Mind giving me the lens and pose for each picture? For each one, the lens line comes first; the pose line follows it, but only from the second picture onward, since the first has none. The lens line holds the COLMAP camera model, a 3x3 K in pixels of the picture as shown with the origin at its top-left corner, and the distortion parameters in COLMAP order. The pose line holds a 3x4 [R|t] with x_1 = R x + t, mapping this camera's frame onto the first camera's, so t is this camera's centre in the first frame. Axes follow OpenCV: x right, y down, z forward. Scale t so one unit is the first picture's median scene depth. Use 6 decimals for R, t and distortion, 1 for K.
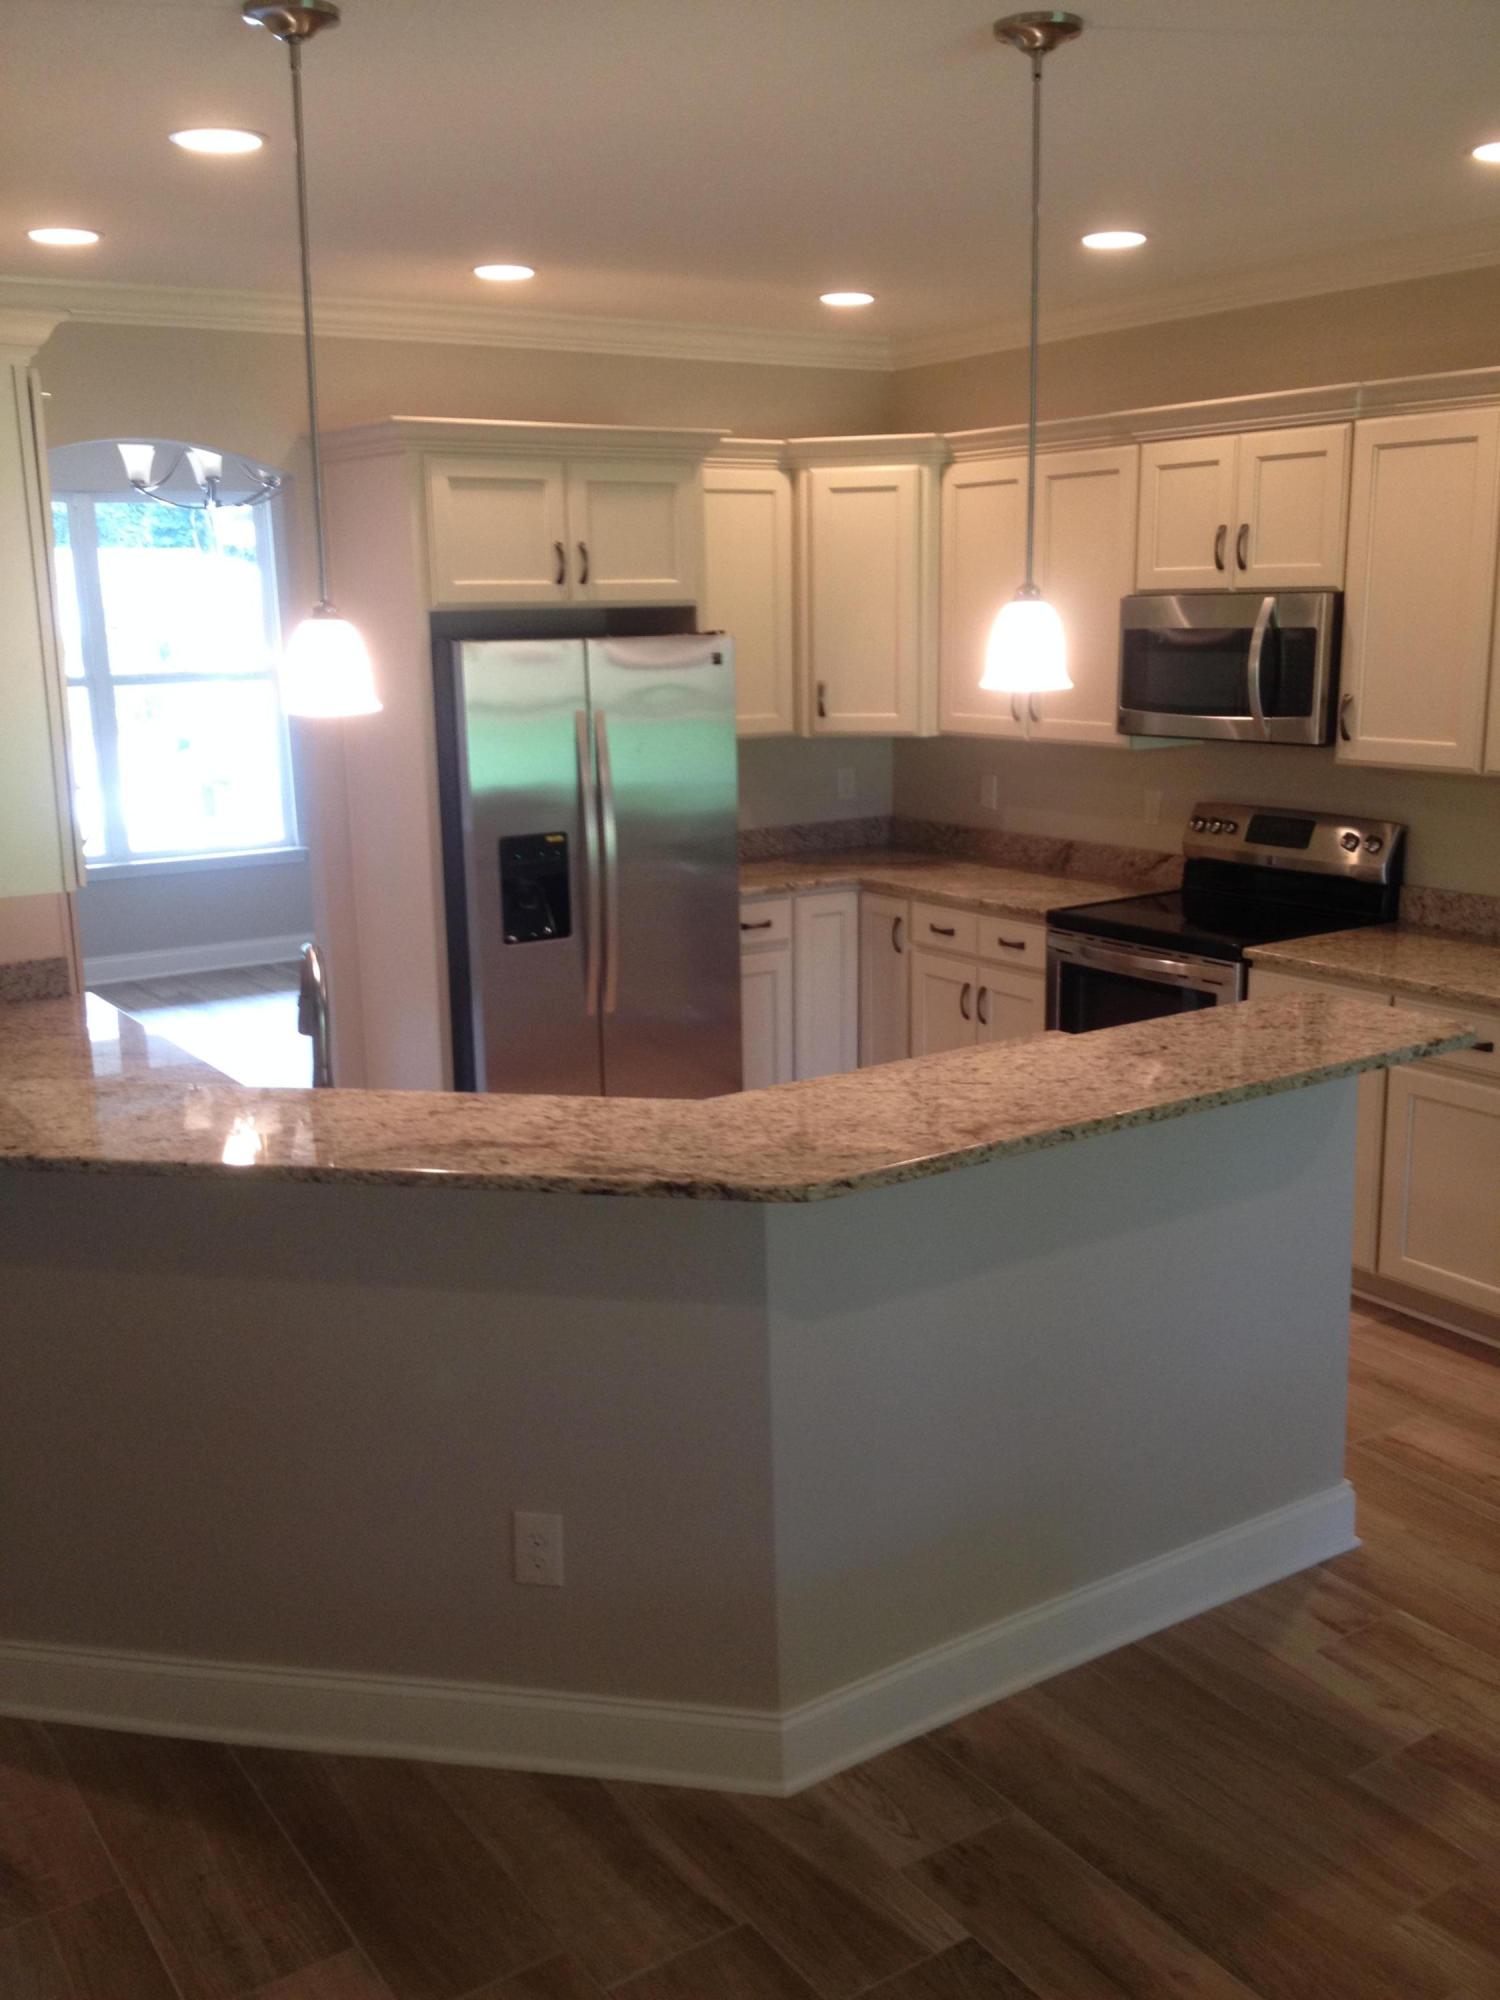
lens RADIAL K [[1910.7, 0, 752.3], [0, 1910.7, 1015.6], [0, 0, 1]] dist [0.062930, 0.000000]
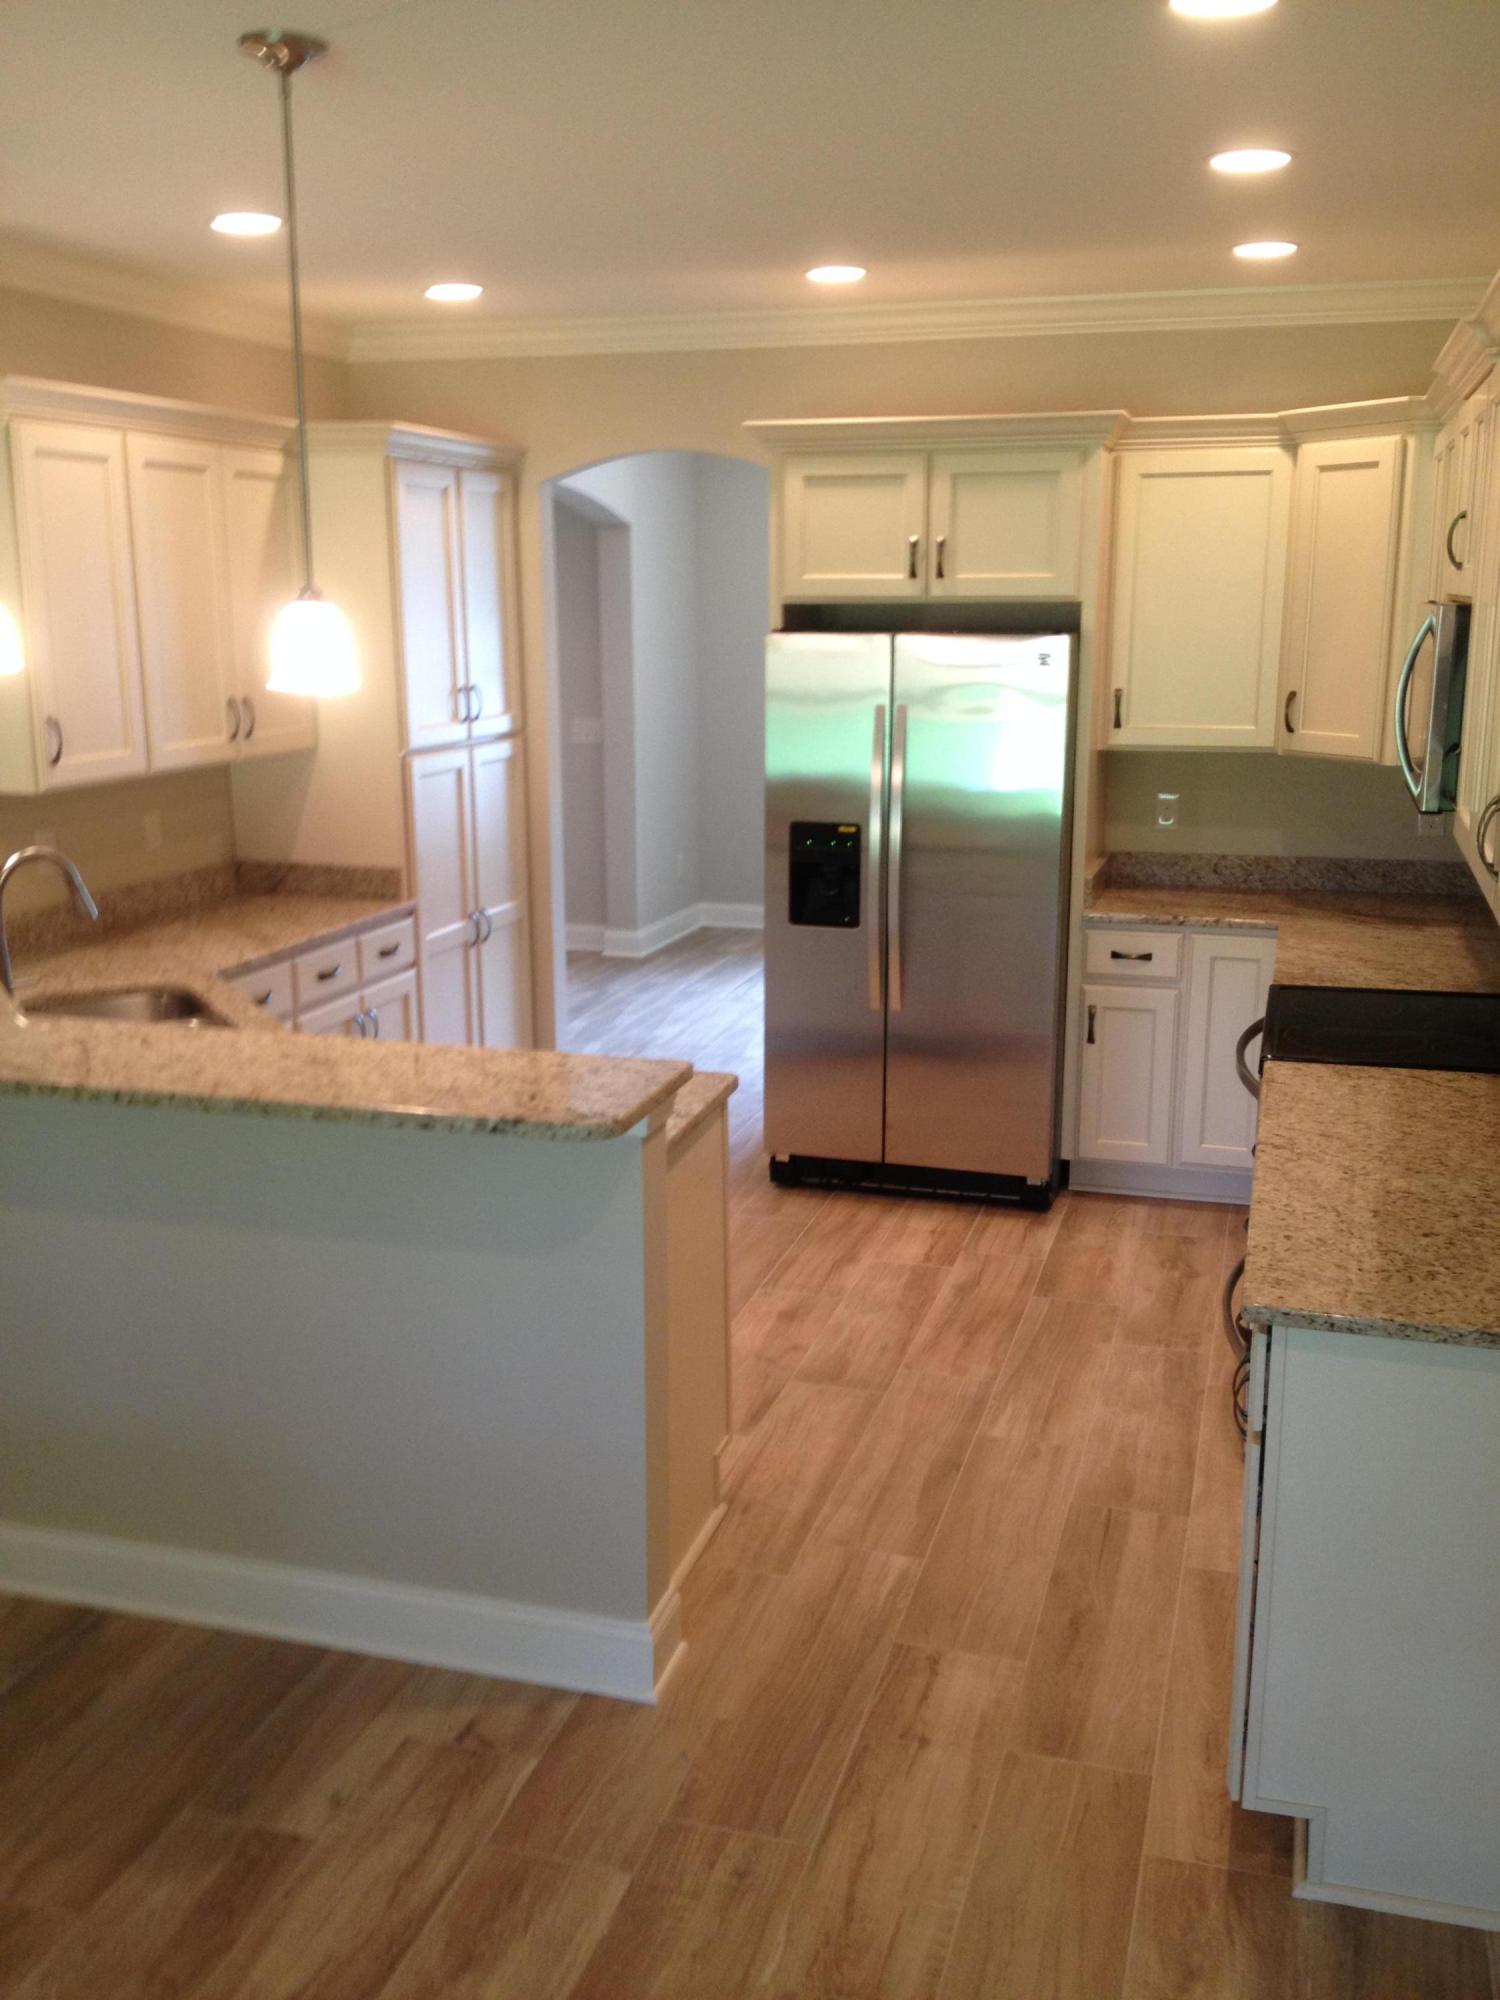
lens RADIAL K [[1910.7, 0, 744.3], [0, 1910.7, 1008.8], [0, 0, 1]] dist [0.062930, 0.000000]
pose [[0.616268, 0.183442, -0.765874, 0.657090], [-0.177588, 0.979815, 0.091787, -0.082029], [0.767252, 0.079445, 0.636406, 0.318185]]
